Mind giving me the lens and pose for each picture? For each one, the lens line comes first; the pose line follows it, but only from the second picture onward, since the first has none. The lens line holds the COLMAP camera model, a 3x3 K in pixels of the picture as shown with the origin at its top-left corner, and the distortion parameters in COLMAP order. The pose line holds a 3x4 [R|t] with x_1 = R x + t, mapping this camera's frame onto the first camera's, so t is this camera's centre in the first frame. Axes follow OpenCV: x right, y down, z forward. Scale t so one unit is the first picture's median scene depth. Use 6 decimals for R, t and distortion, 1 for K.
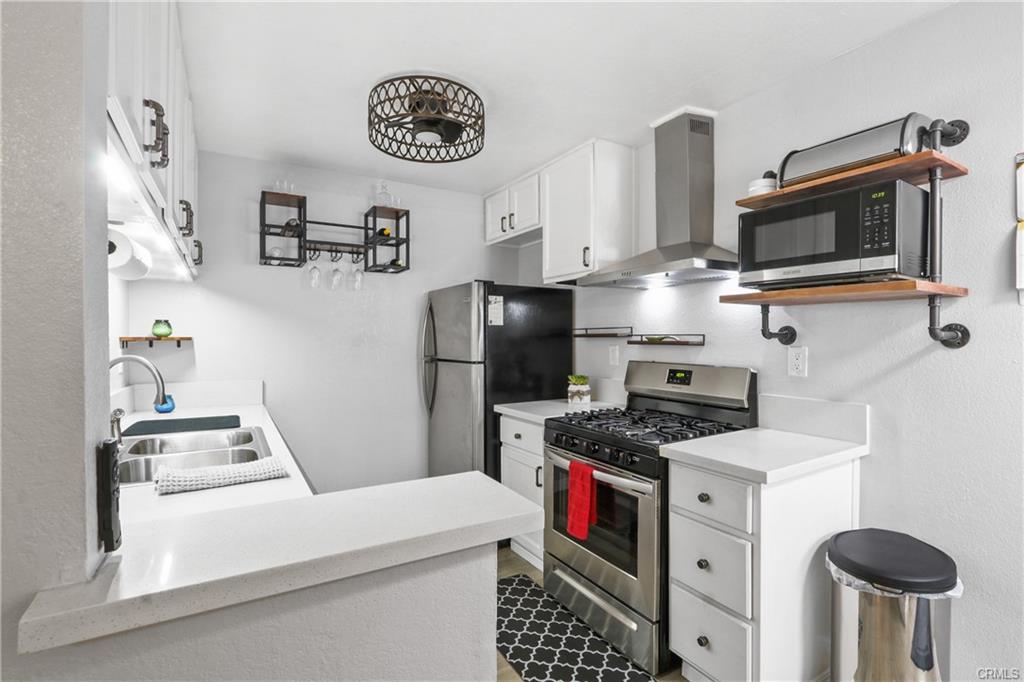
lens RADIAL K [[474.7, 0, 511.2], [0, 474.7, 341.0], [0, 0, 1]] dist [-0.013866, 0.000668]
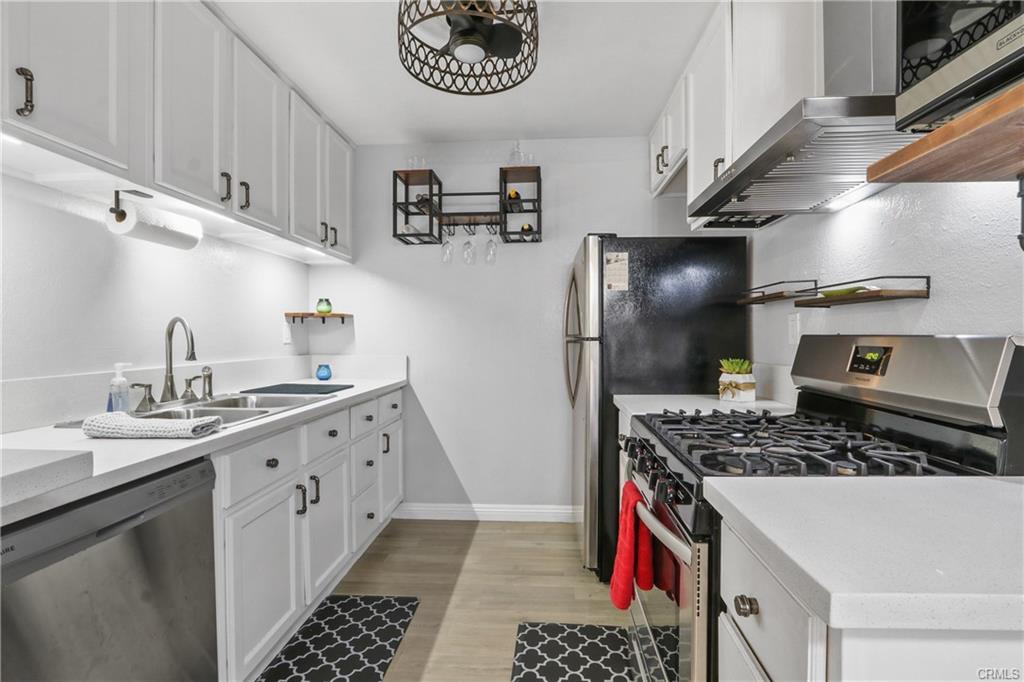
lens RADIAL K [[474.7, 0, 516.1], [0, 474.7, 338.3], [0, 0, 1]] dist [-0.013866, 0.000668]
pose [[0.828251, 0.003977, -0.560342, 0.278147], [-0.002050, 0.999990, 0.004067, 0.043813], [0.560353, -0.002220, 0.828251, 0.295599]]
